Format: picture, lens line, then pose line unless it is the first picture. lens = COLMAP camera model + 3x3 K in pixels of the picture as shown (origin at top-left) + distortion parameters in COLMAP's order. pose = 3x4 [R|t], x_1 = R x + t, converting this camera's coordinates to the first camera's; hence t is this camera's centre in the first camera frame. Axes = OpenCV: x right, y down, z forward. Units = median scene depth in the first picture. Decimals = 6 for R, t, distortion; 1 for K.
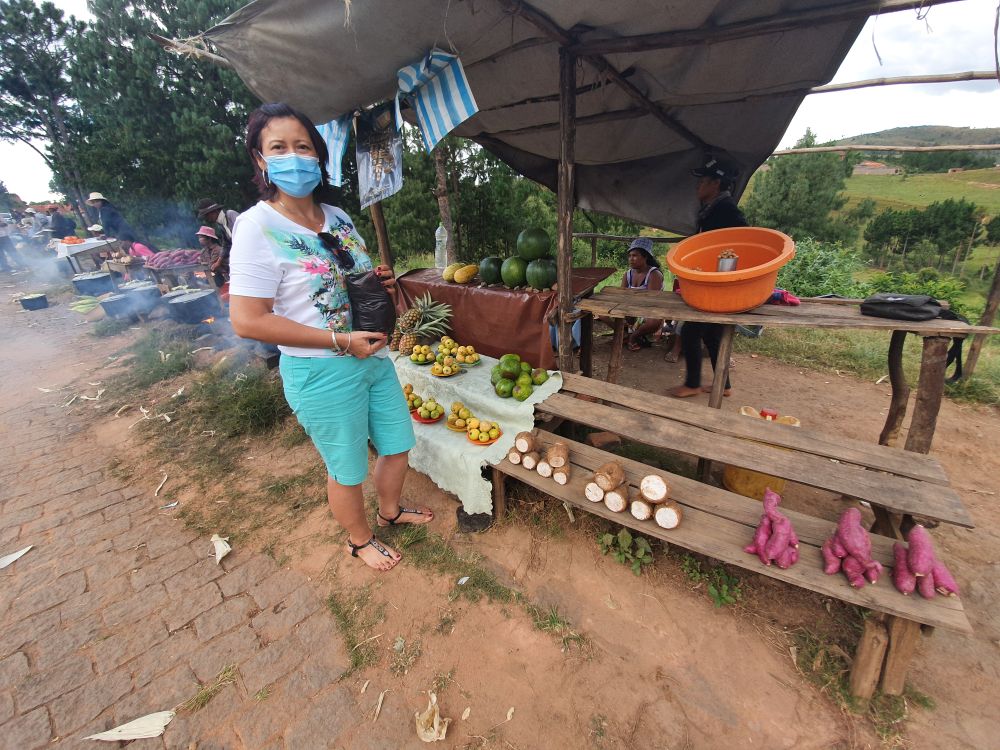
lens RADIAL K [[398.0, 0, 495.2], [0, 398.0, 354.0], [0, 0, 1]] dist [-0.001434, -0.010996]
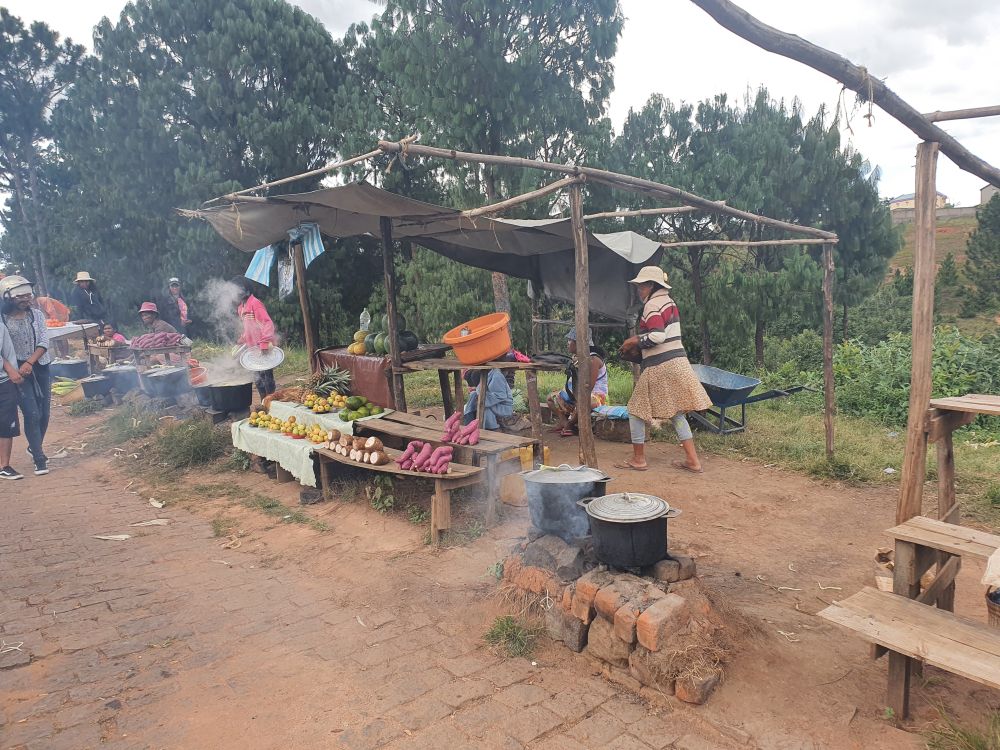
lens RADIAL K [[772.1, 0, 500.0], [0, 772.1, 375.0], [0, 0, 1]] dist [-0.001184, 0.003537]
pose [[0.972876, 0.018341, -0.230599, 0.142259], [-0.070432, 0.973009, -0.219756, 0.060888], [0.220344, 0.230037, 0.947909, -0.186848]]
